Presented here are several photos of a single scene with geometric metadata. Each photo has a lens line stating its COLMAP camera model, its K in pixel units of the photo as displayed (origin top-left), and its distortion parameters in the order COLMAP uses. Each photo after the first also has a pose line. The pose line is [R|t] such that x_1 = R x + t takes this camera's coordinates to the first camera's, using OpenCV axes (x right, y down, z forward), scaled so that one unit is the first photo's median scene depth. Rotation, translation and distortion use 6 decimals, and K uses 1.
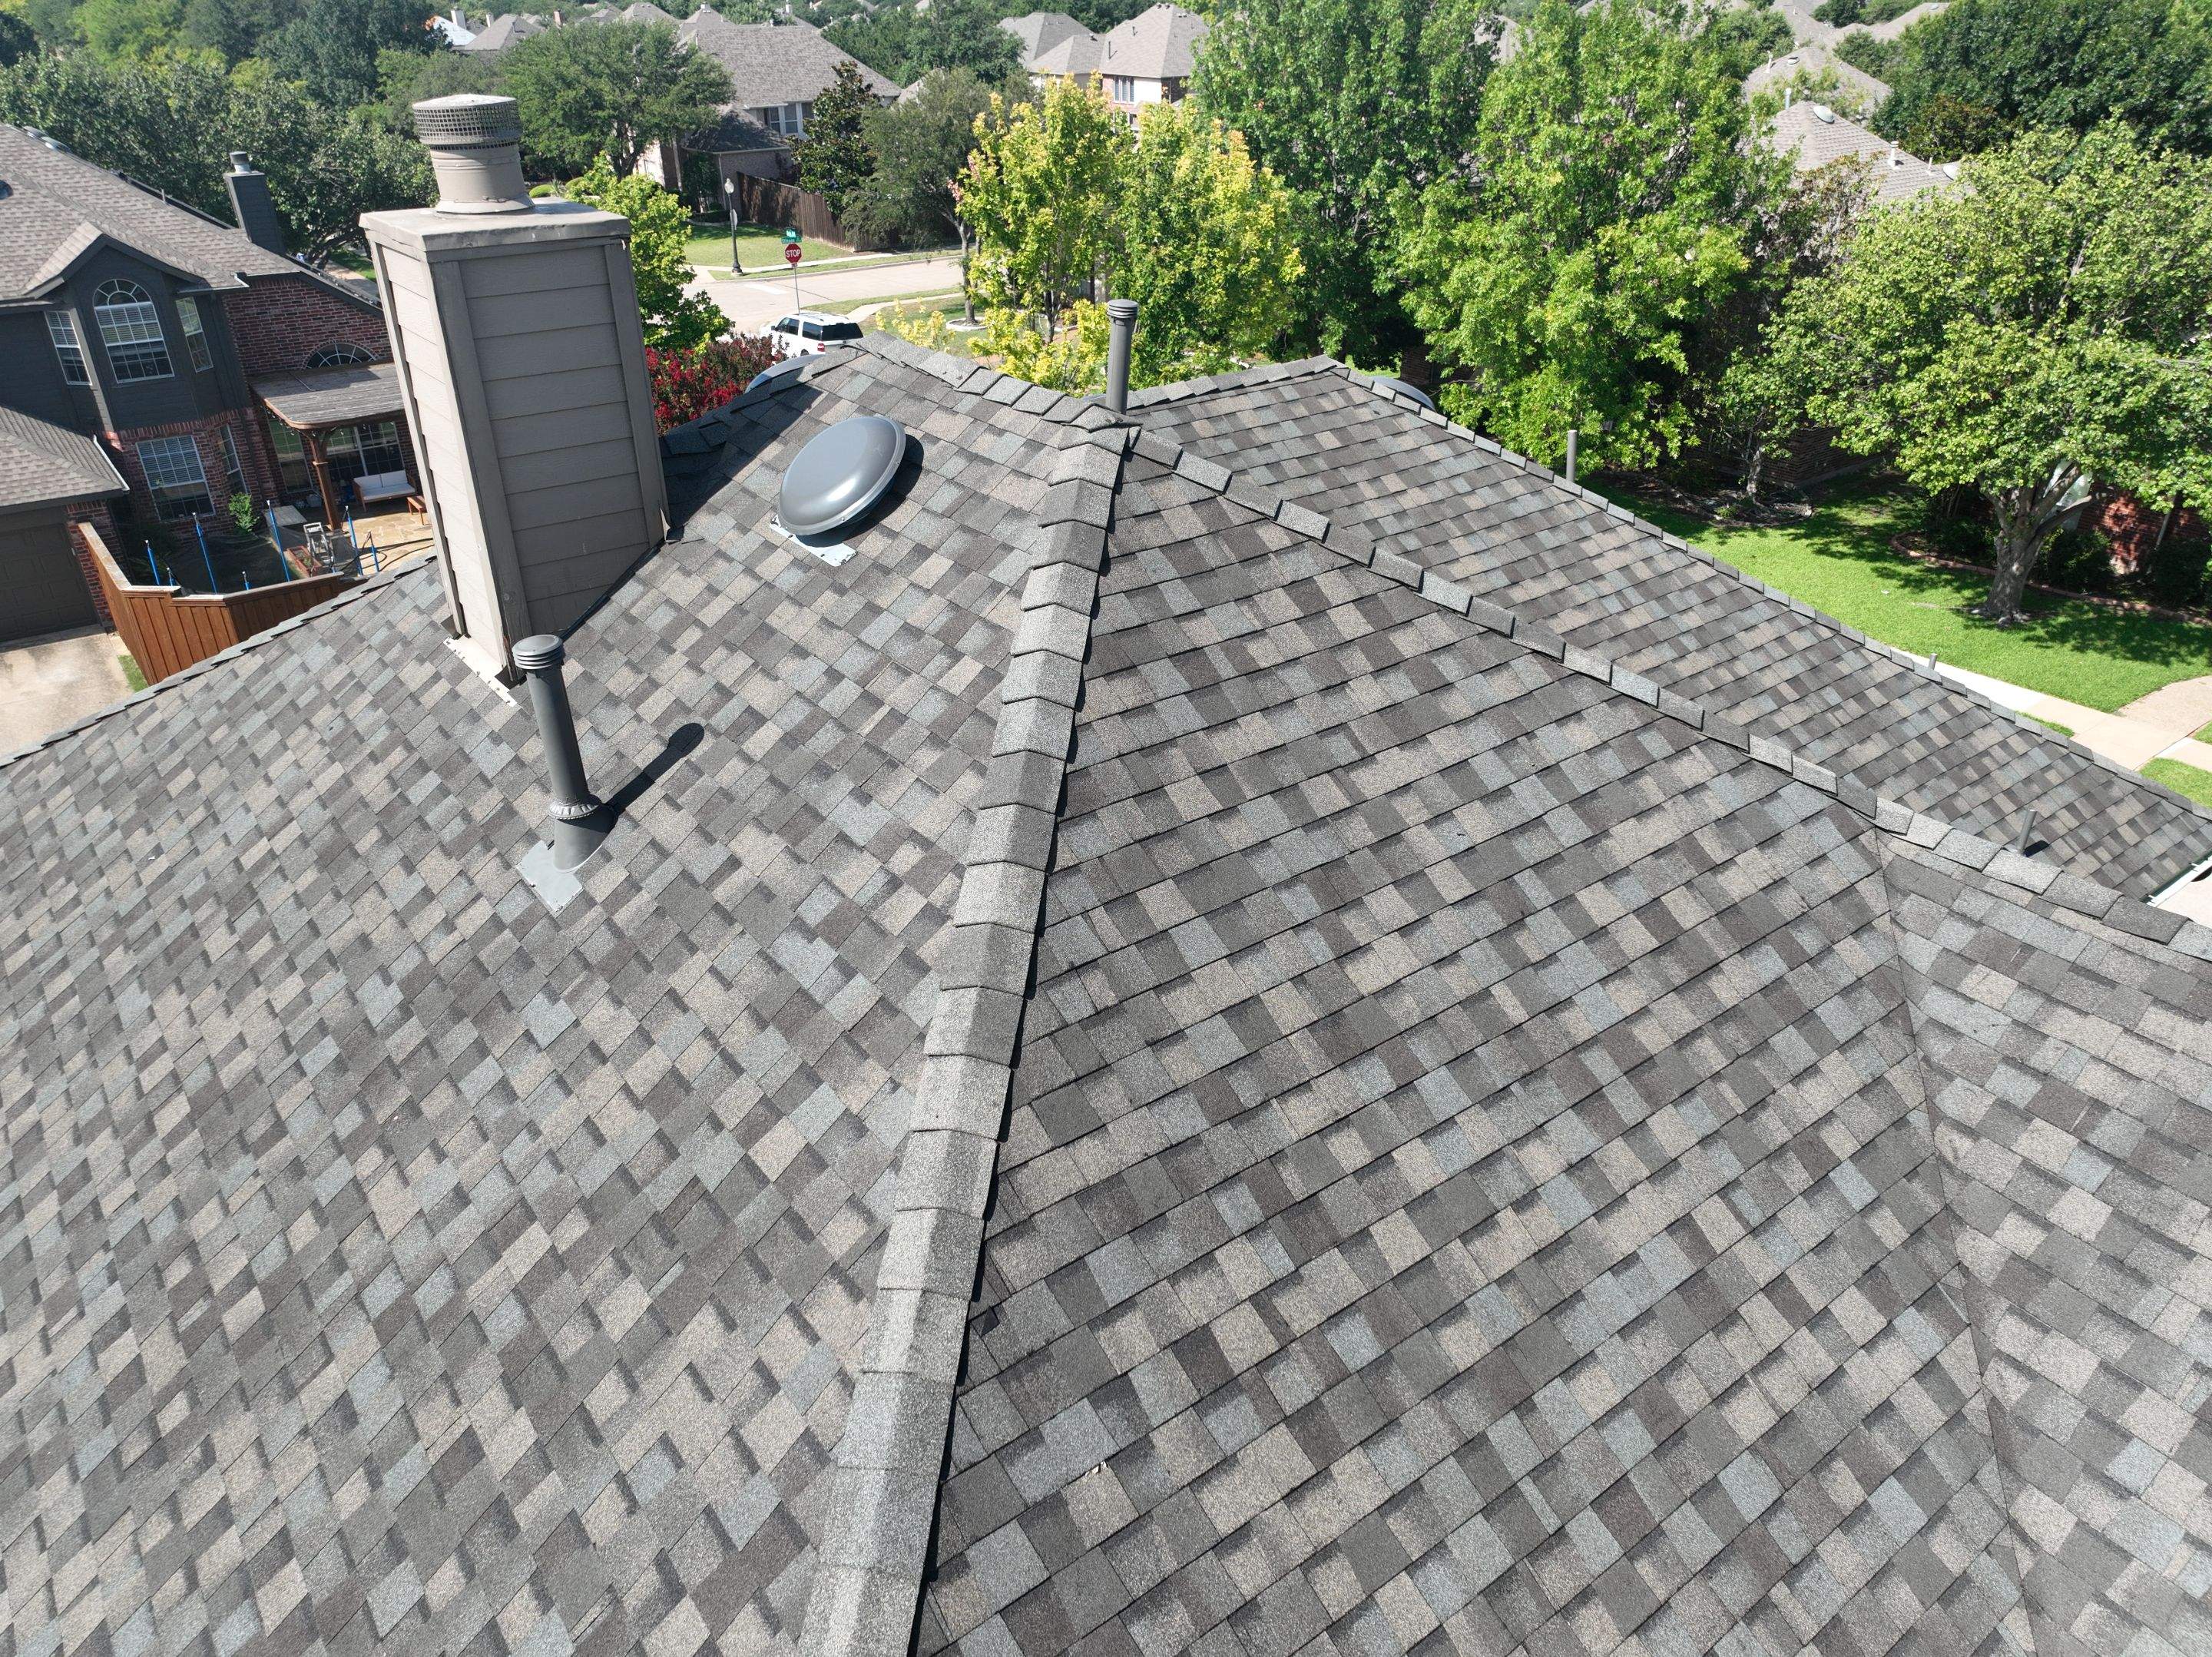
lens RADIAL K [[1548.8, 0, 1121.4], [0, 1548.8, 814.9], [0, 0, 1]] dist [0.000628, 0.013141]
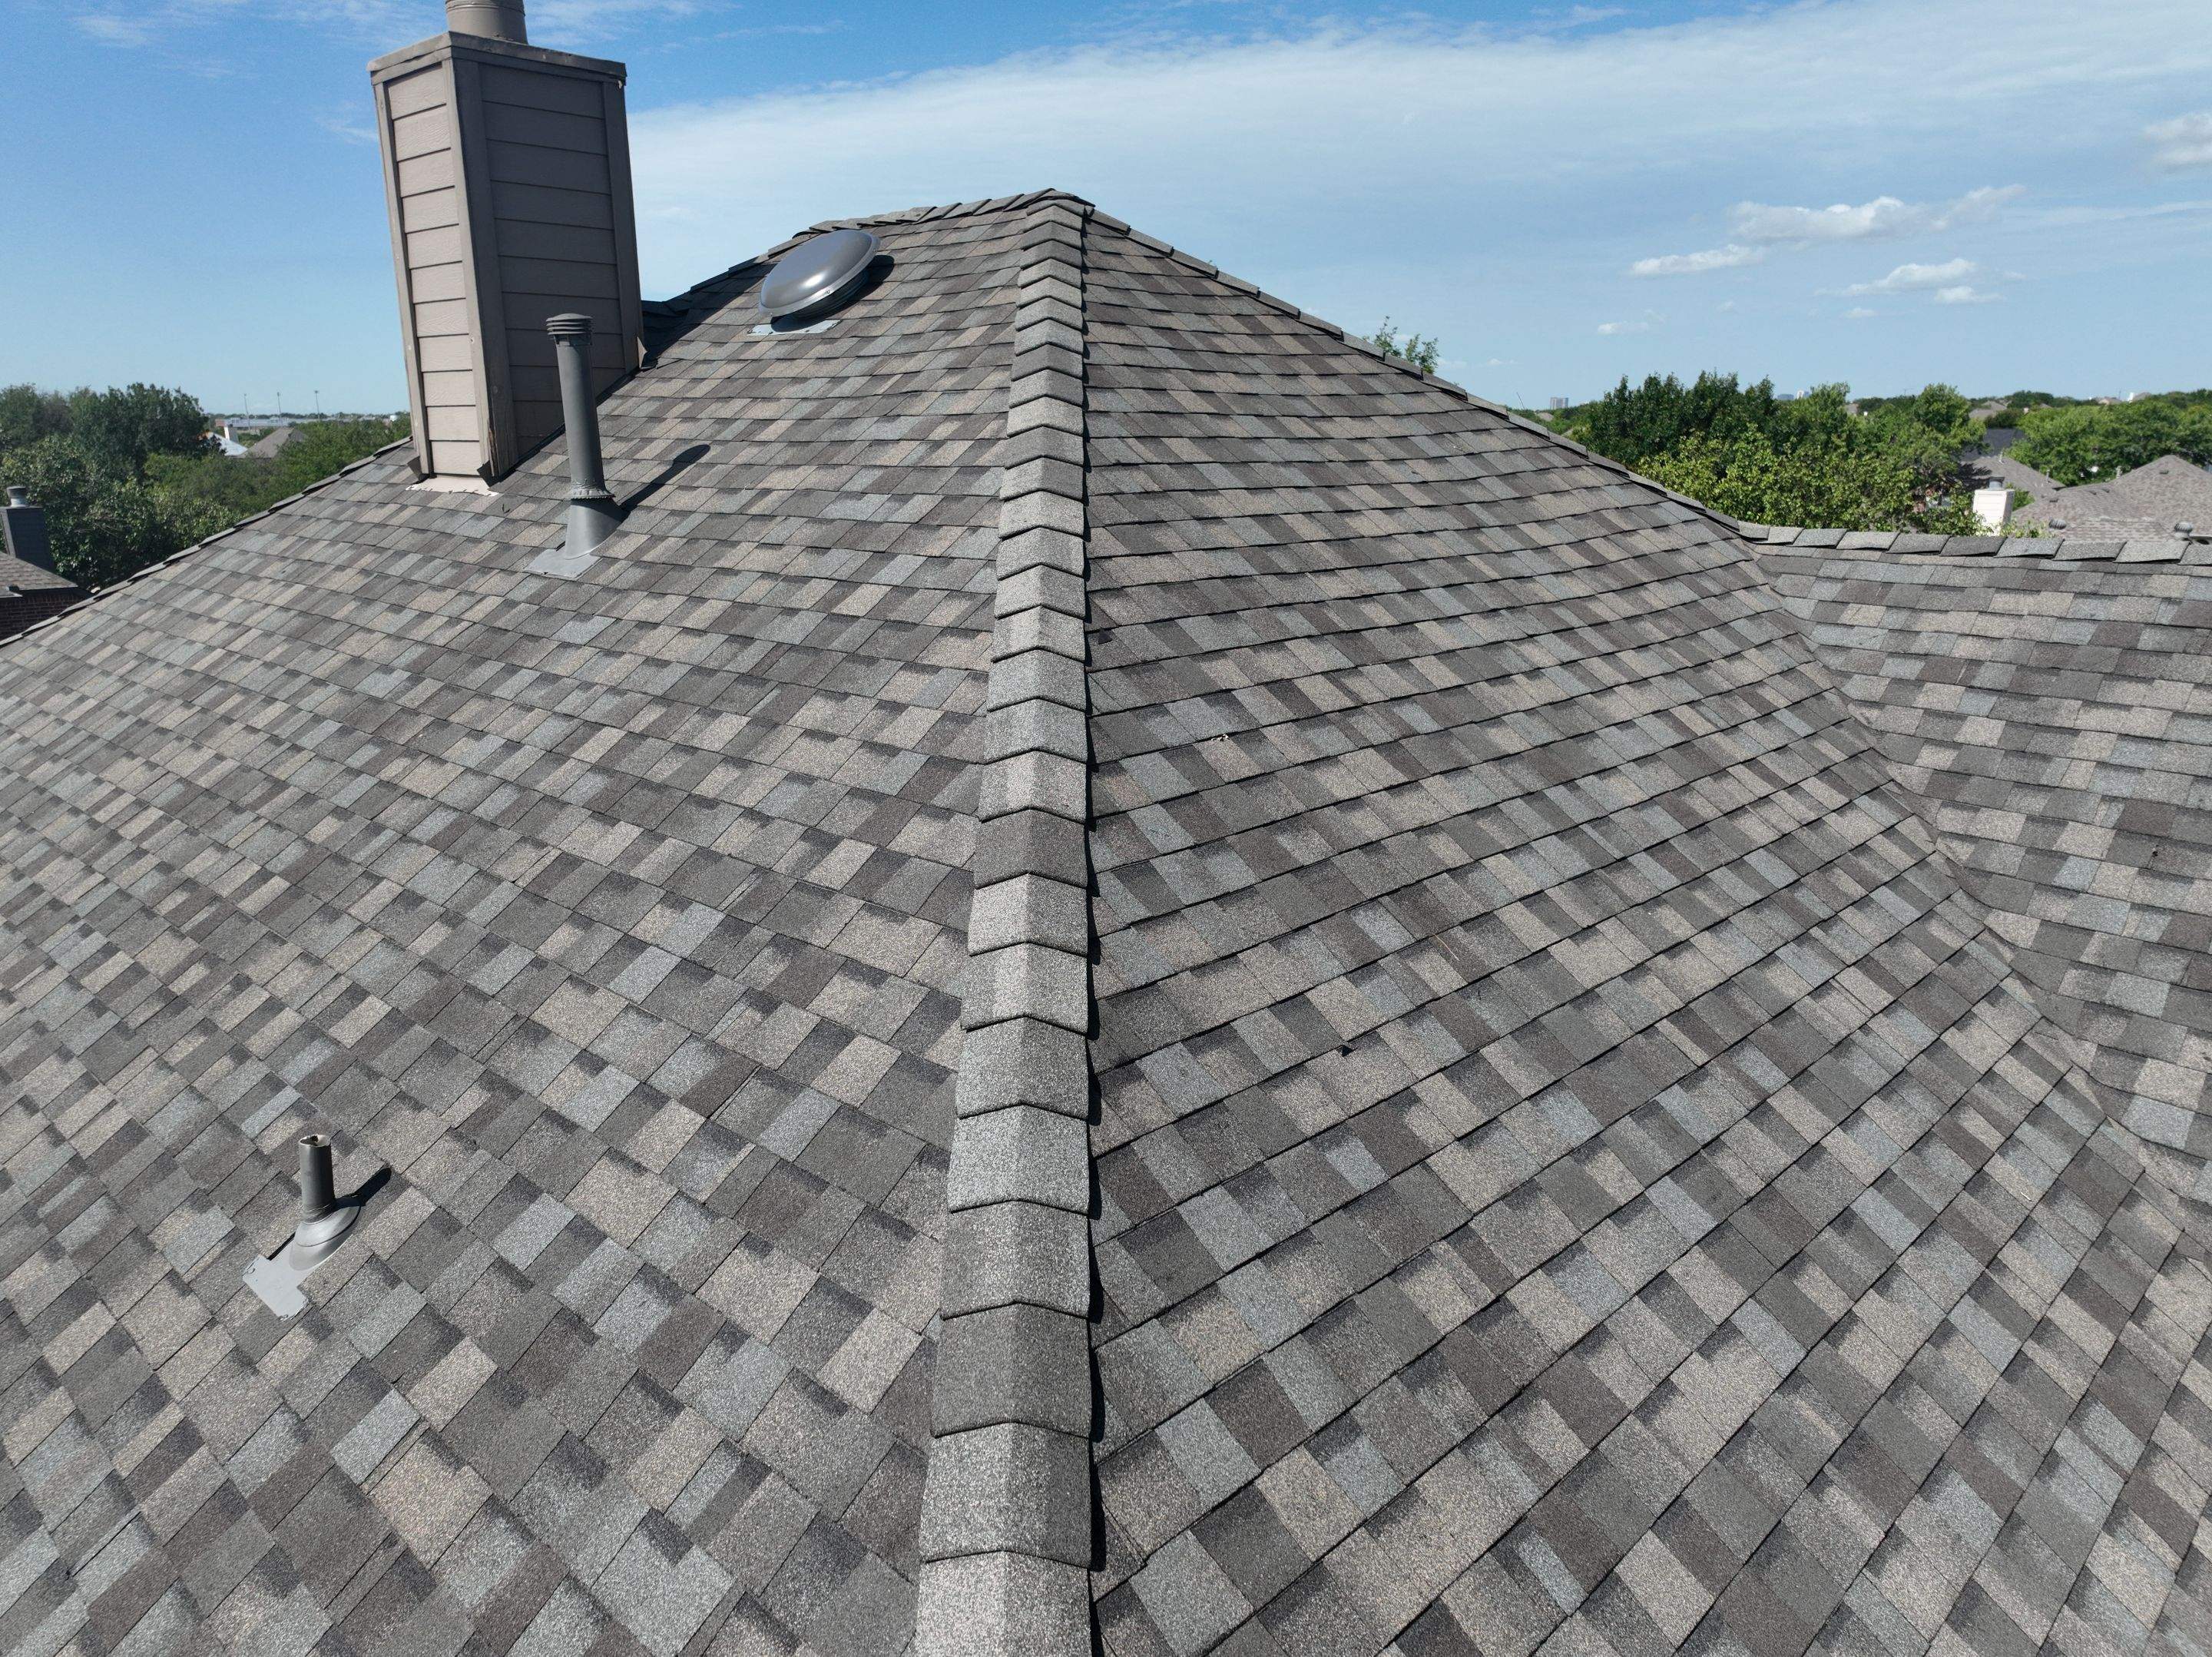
lens RADIAL K [[1548.8, 0, 1121.8], [0, 1548.8, 818.9], [0, 0, 1]] dist [0.000628, 0.013141]
pose [[0.988197, -0.041521, 0.147455, -0.188874], [0.076024, 0.968592, -0.236748, 0.563898], [-0.132994, 0.245164, 0.960316, -0.000386]]
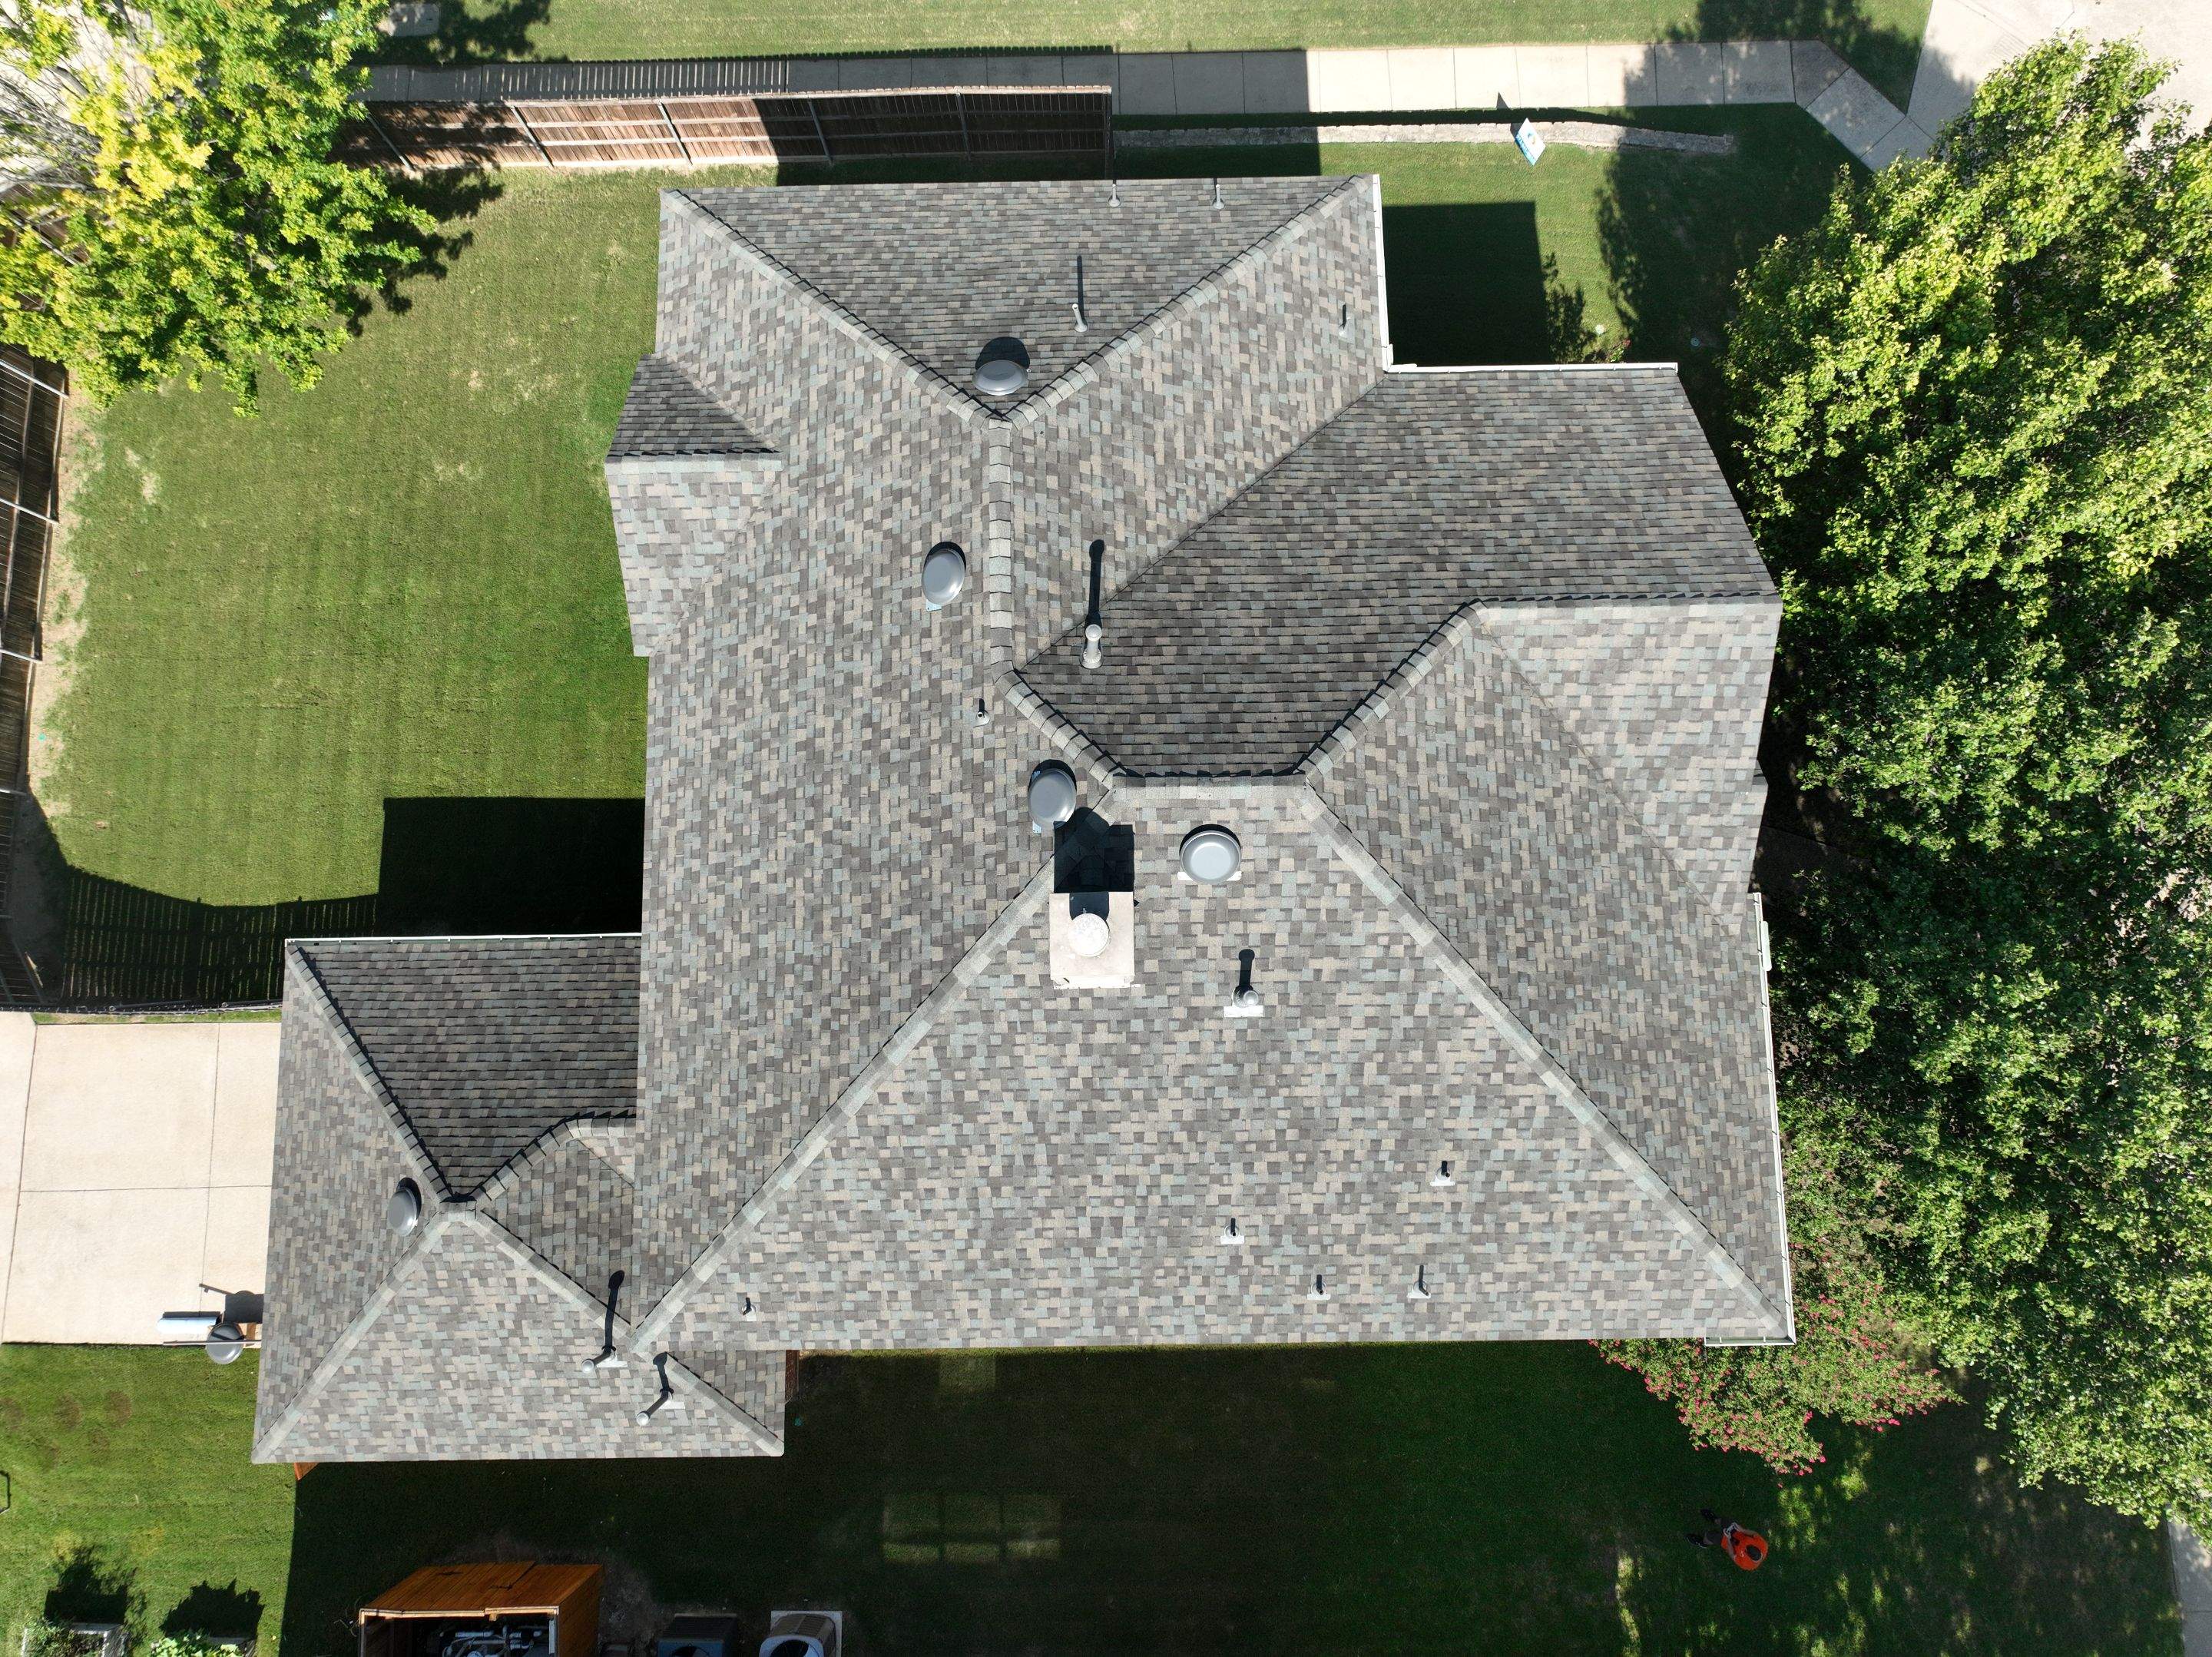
lens RADIAL K [[1548.8, 0, 1109.2], [0, 1548.8, 827.9], [0, 0, 1]] dist [0.000628, 0.013141]
pose [[0.591556, -0.798150, 0.114099, -0.680497], [0.393190, 0.409128, 0.823417, -3.065937], [-0.703891, -0.442235, 0.555847, -0.334768]]
